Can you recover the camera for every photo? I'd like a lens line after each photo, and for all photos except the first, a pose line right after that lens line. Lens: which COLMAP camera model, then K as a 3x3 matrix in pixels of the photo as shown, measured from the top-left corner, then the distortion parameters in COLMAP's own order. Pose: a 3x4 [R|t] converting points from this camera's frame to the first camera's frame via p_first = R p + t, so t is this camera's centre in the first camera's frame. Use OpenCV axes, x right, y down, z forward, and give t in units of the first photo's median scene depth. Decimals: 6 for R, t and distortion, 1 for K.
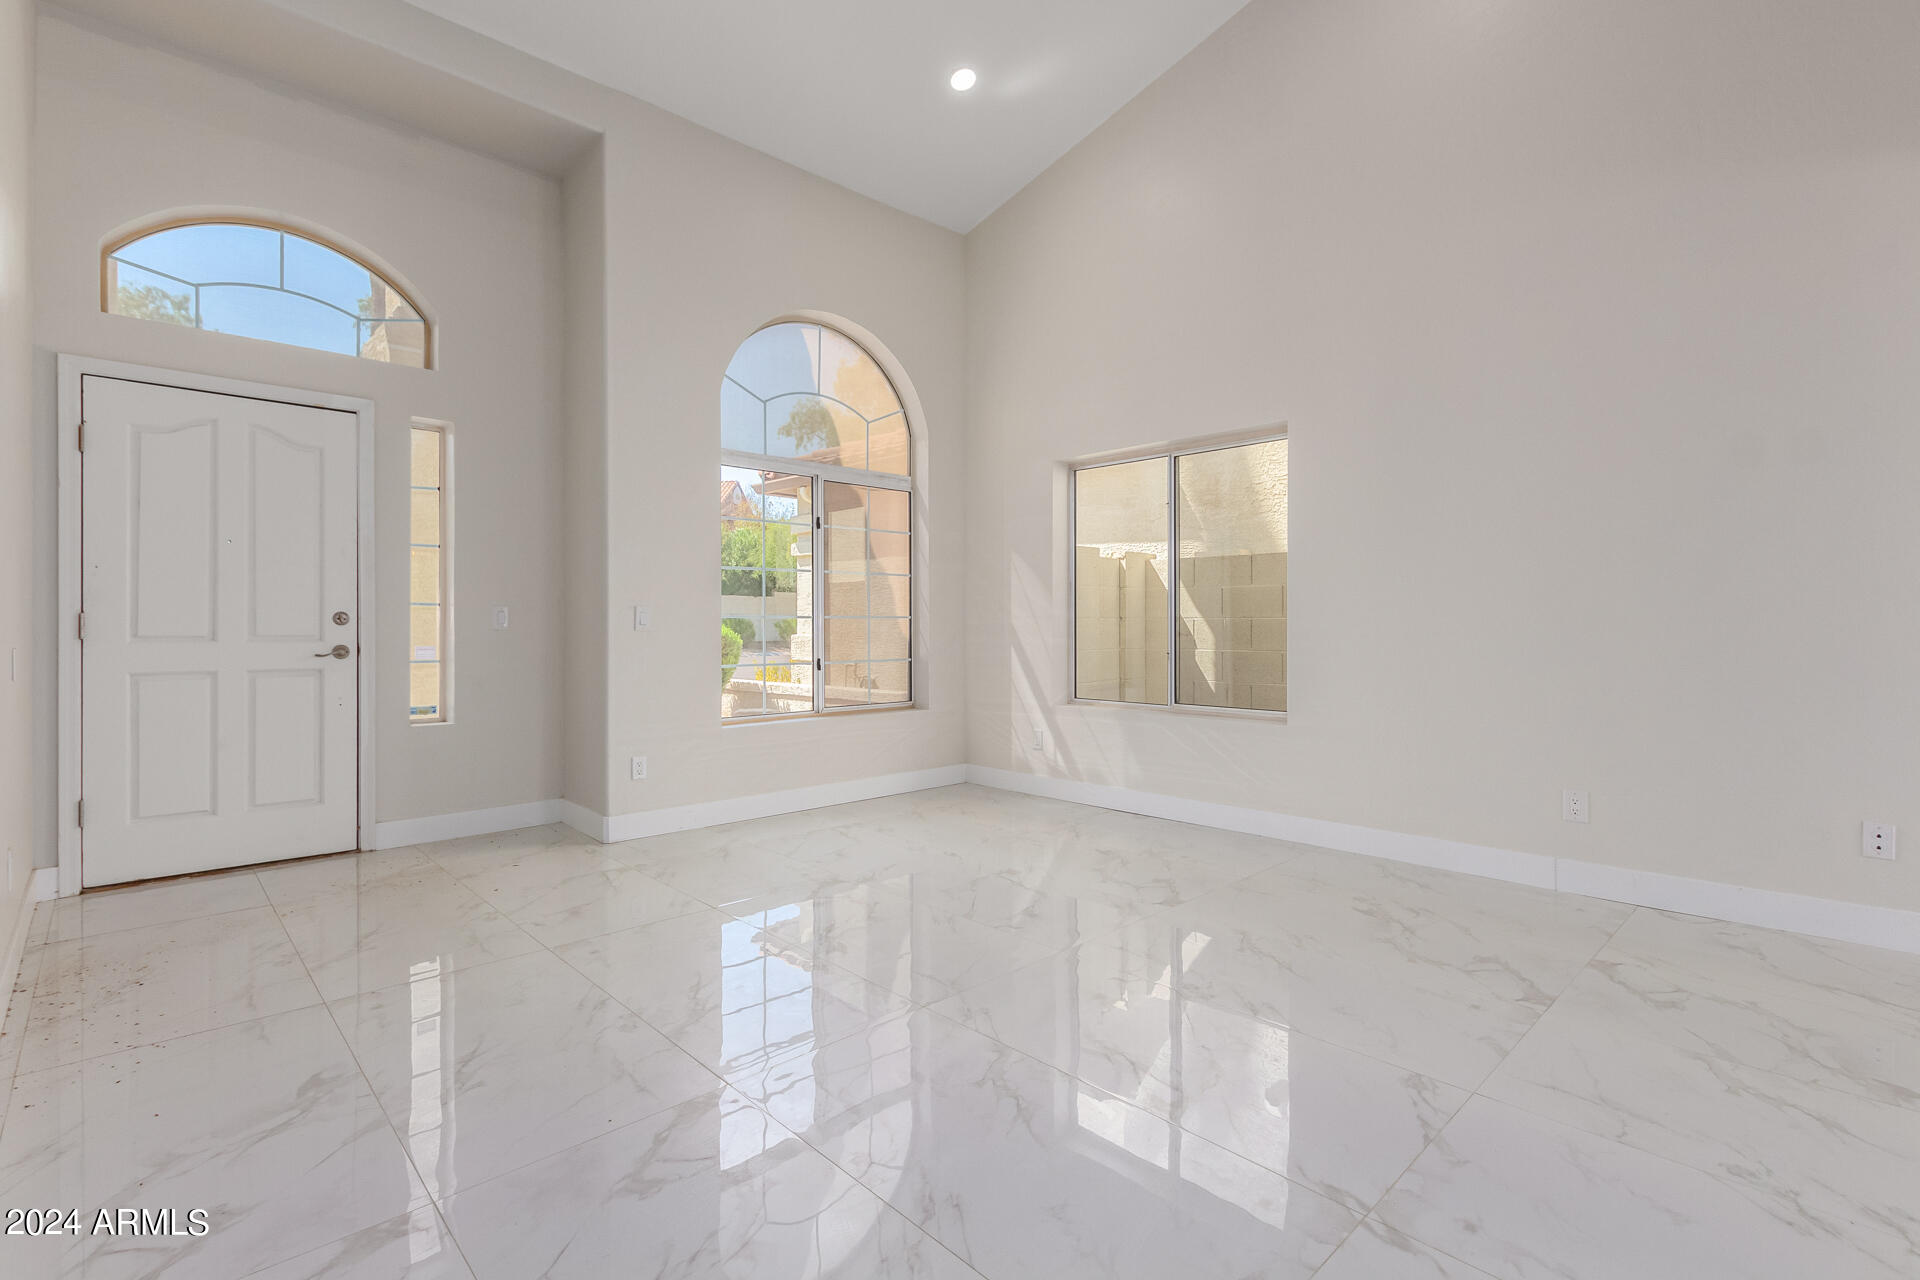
lens RADIAL K [[876.6, 0, 956.6], [0, 876.6, 629.5], [0, 0, 1]] dist [0.015352, -0.007727]
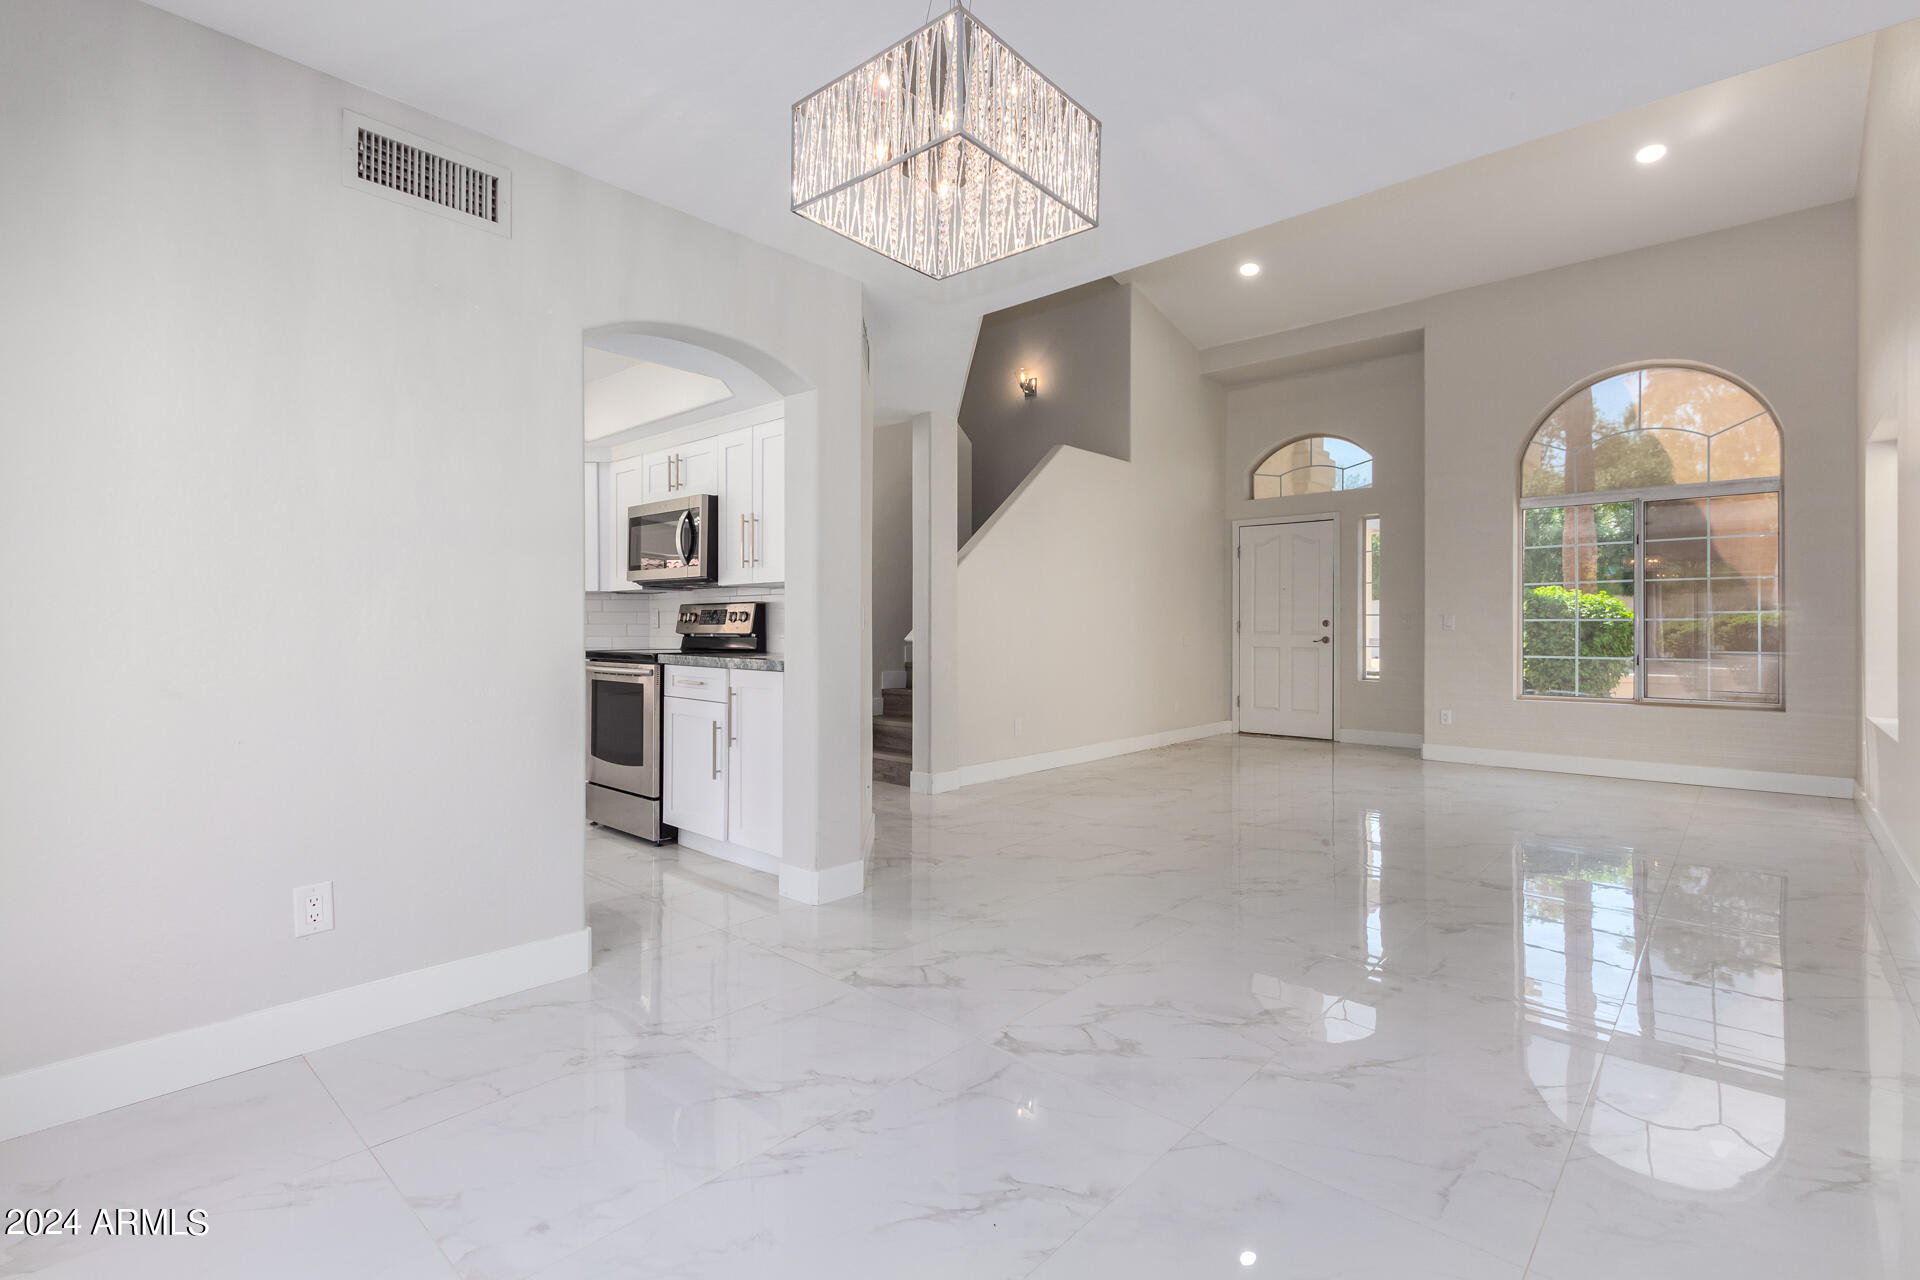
lens RADIAL K [[876.8, 0, 950.6], [0, 876.8, 639.0], [0, 0, 1]] dist [0.000319, 0.000168]
pose [[0.072904, 0.015614, -0.997217, 1.232943], [-0.001317, 0.999878, 0.015559, -0.006990], [0.997338, 0.000179, 0.072915, -0.001390]]
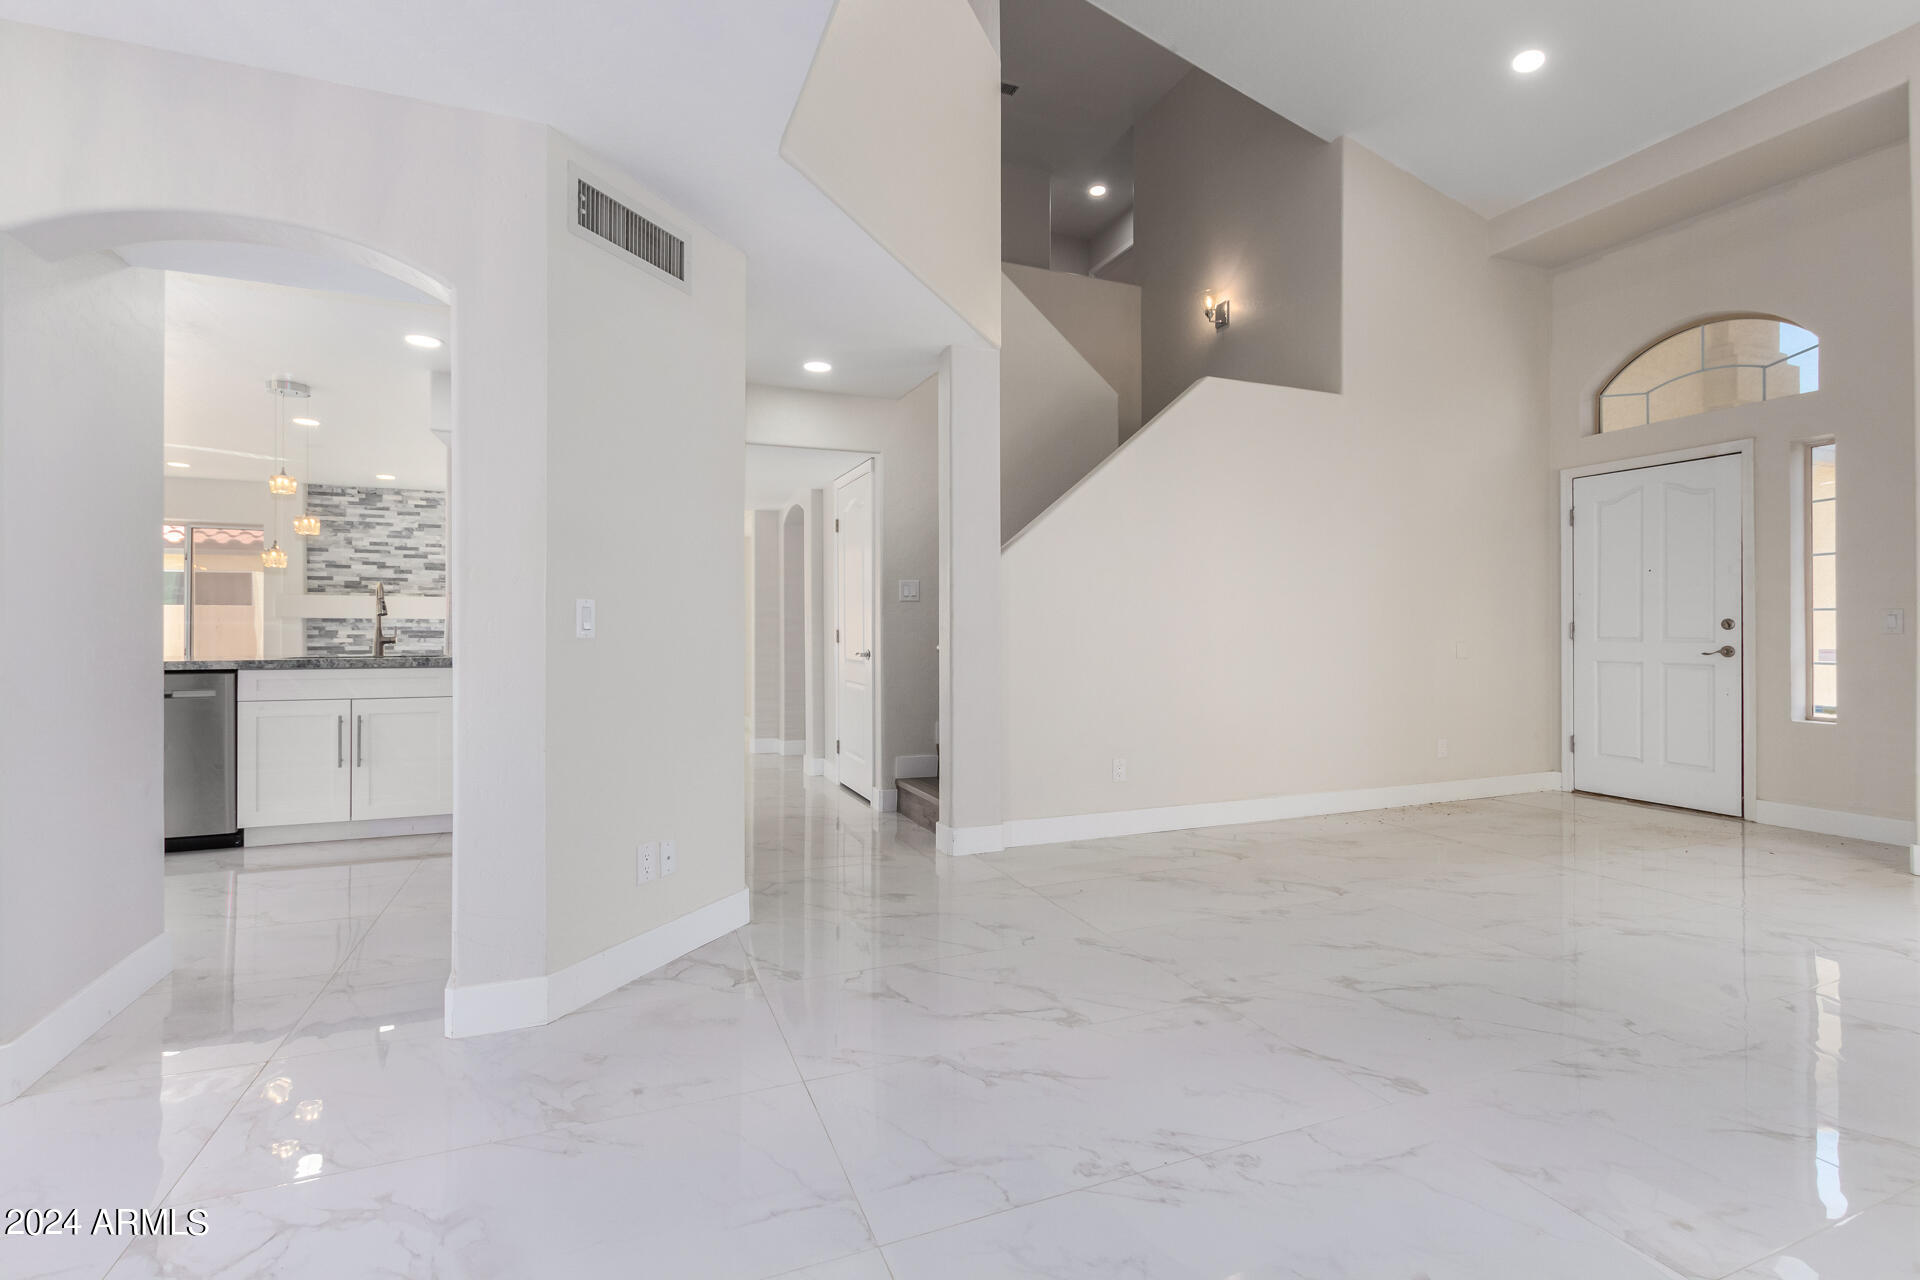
lens RADIAL K [[876.6, 0, 956.6], [0, 876.6, 629.5], [0, 0, 1]] dist [0.015352, -0.007727]
pose [[-0.356180, -0.000900, -0.934417, 0.822712], [0.002178, 0.999996, -0.001793, -0.005255], [0.934415, -0.002674, -0.356177, 0.435600]]
